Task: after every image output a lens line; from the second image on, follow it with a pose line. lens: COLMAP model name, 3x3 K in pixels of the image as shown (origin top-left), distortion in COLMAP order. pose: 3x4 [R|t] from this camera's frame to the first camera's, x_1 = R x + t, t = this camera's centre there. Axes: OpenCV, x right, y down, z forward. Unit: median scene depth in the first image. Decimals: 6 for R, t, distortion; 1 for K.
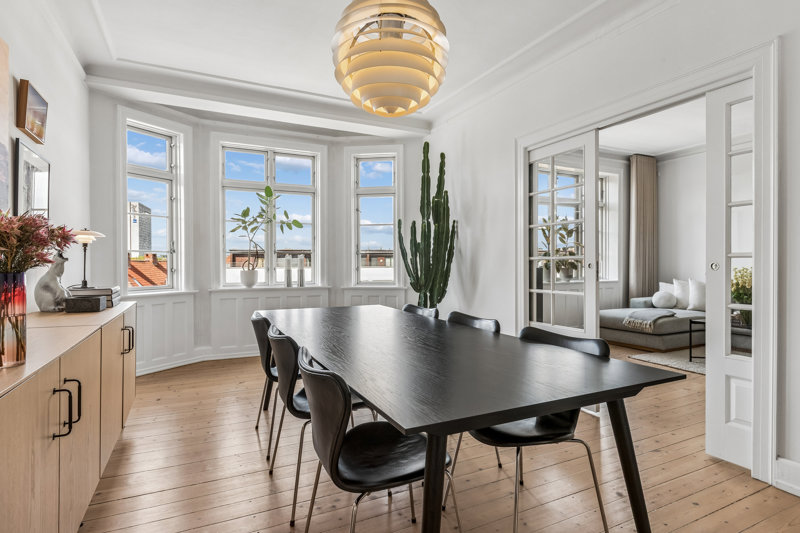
lens RADIAL K [[421.5, 0, 399.8], [0, 421.5, 264.6], [0, 0, 1]] dist [0.008650, -0.000090]
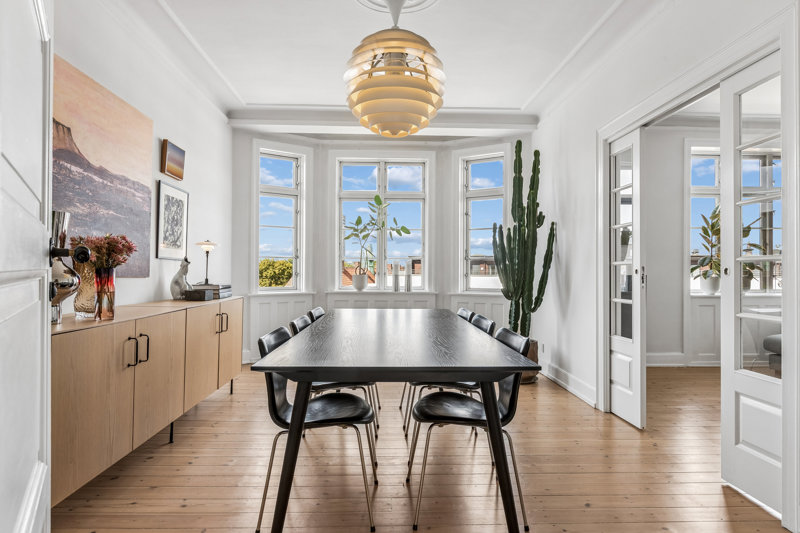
lens RADIAL K [[479.7, 0, 398.2], [0, 479.7, 265.9], [0, 0, 1]] dist [-0.004108, -0.000593]
pose [[0.913894, 0.004042, -0.405933, 0.244466], [-0.009788, 0.999879, -0.012081, 0.005437], [0.405835, 0.015014, 0.913823, -0.080771]]
